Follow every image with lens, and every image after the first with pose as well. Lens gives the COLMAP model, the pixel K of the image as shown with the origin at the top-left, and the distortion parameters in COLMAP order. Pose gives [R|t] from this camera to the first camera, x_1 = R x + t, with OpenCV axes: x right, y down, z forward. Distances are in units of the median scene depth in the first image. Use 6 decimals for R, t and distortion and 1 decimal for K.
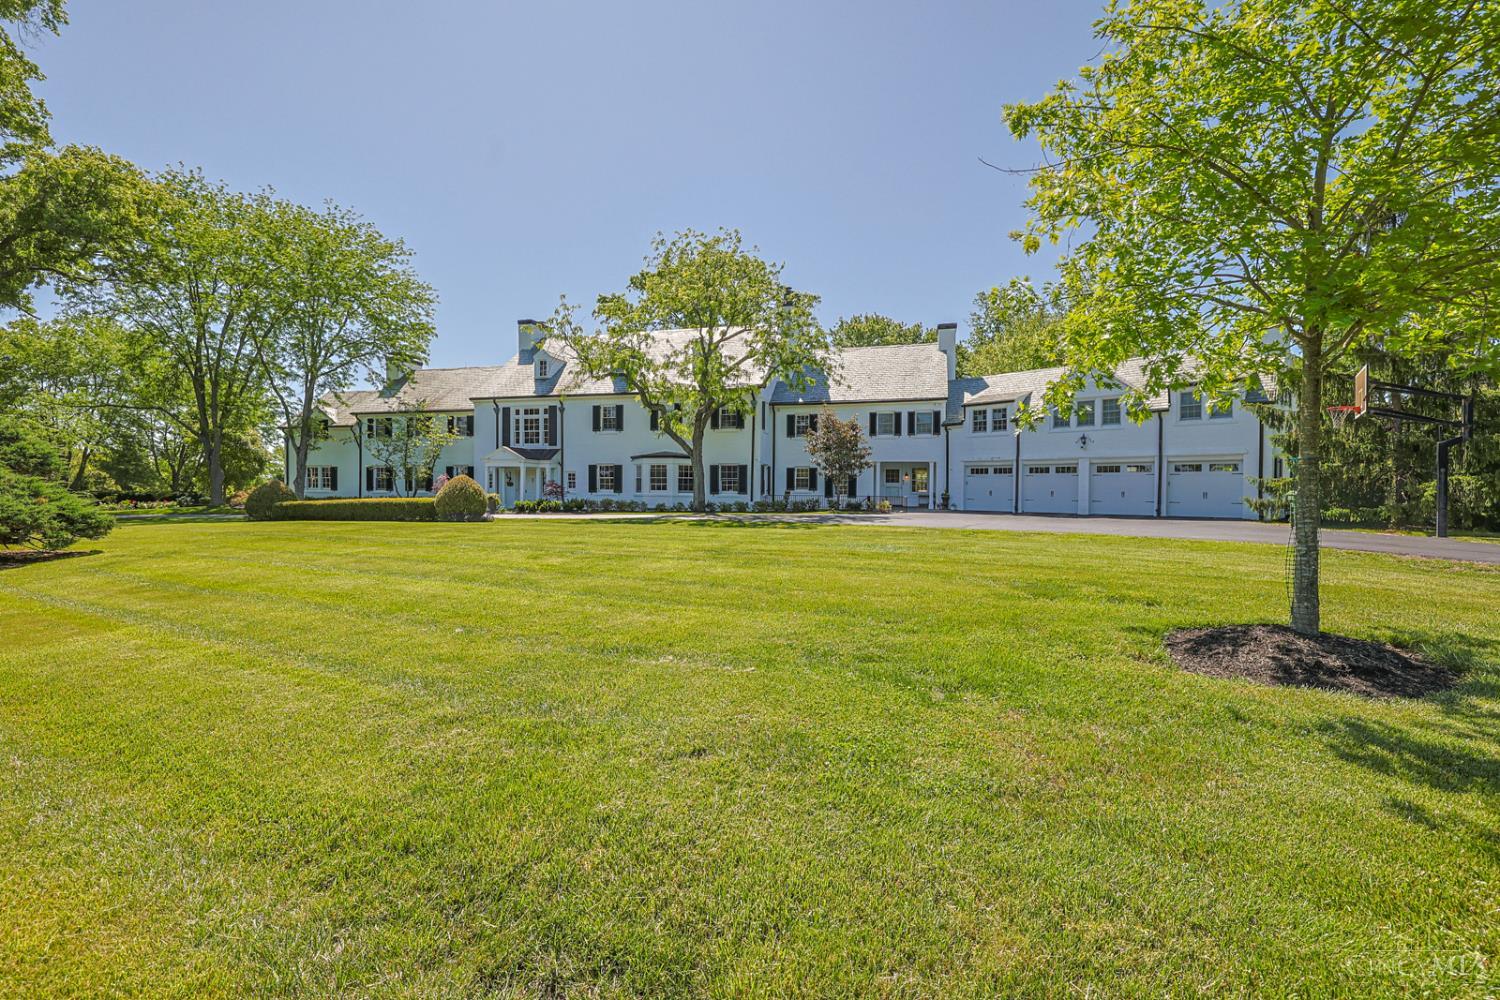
lens RADIAL K [[653.5, 0, 740.4], [0, 653.5, 501.0], [0, 0, 1]] dist [0.002105, -0.001257]
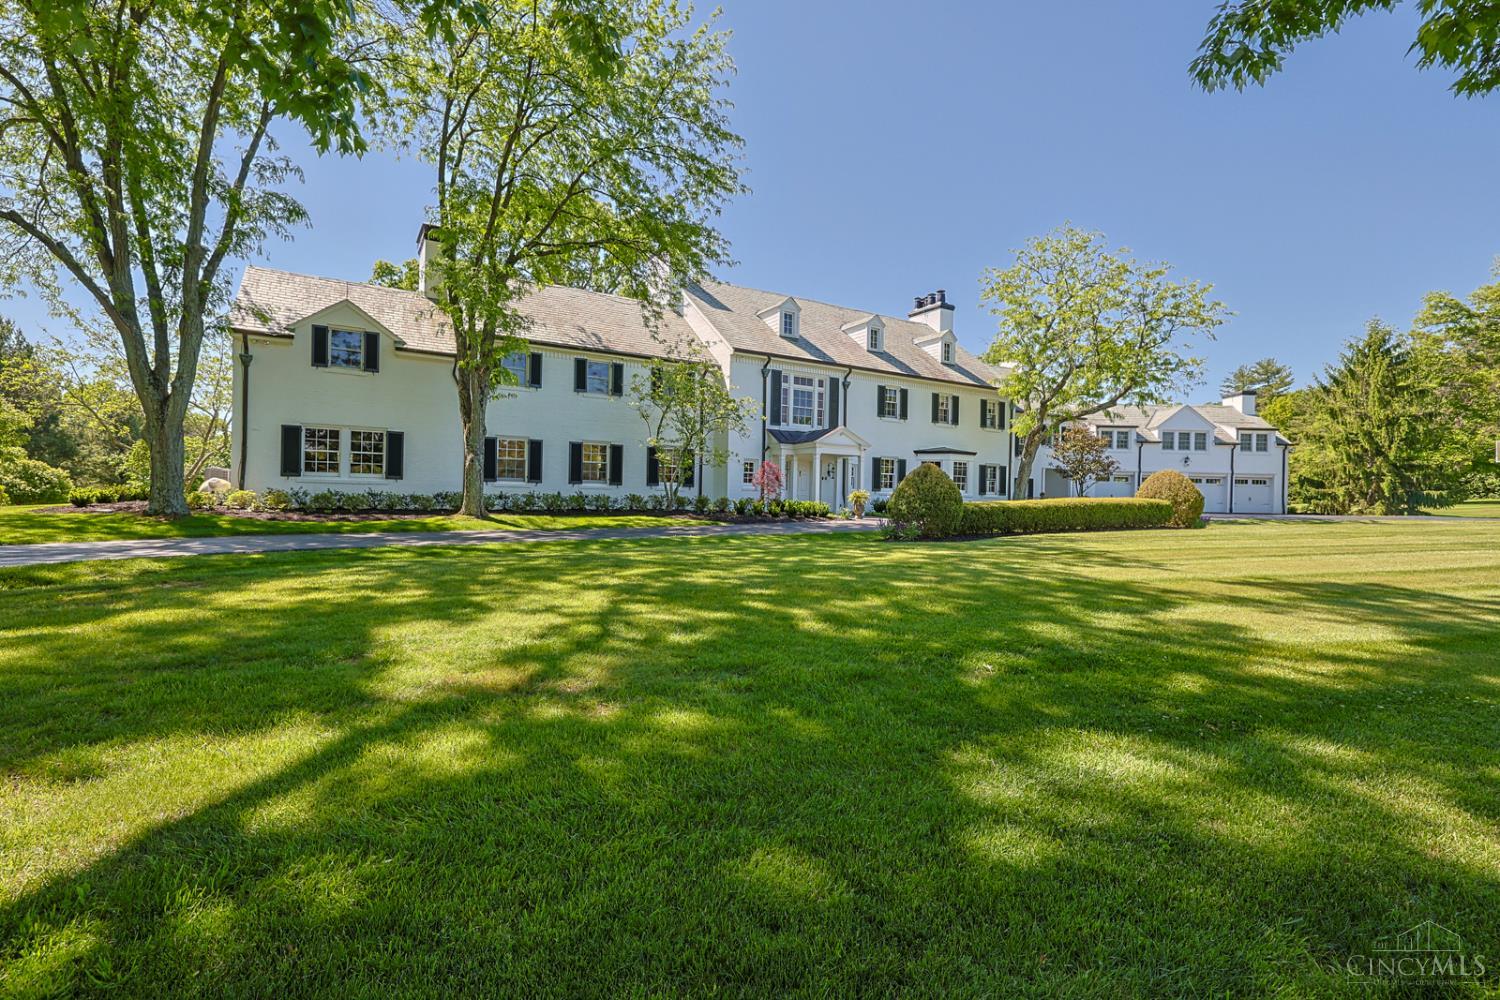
lens RADIAL K [[653.5, 0, 736.2], [0, 653.5, 501.7], [0, 0, 1]] dist [0.002105, -0.001257]
pose [[0.702281, -0.002612, 0.711895, -0.935121], [-0.011317, 0.999826, 0.014833, -0.010076], [-0.711810, -0.018474, 0.702129, 0.548756]]
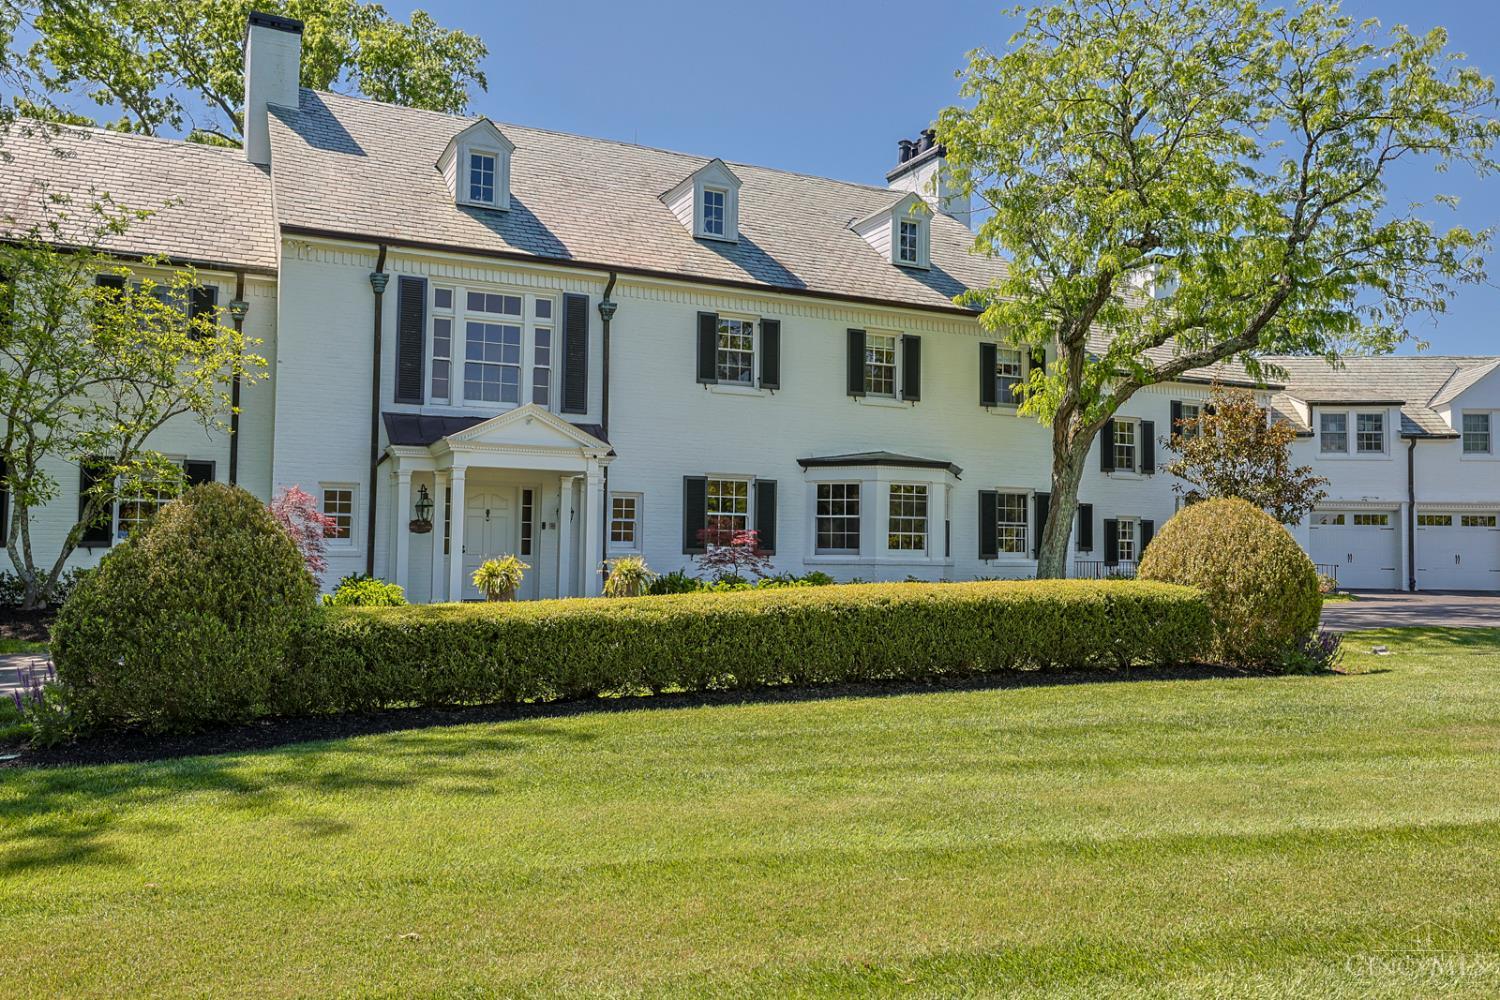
lens RADIAL K [[1196.3, 0, 760.7], [0, 1196.3, 487.3], [0, 0, 1]] dist [-0.007054, 0.005363]
pose [[0.746328, 0.036576, 0.664572, -0.632788], [-0.000996, 0.998549, -0.053838, -0.014449], [-0.665577, 0.039519, 0.745282, 0.492021]]
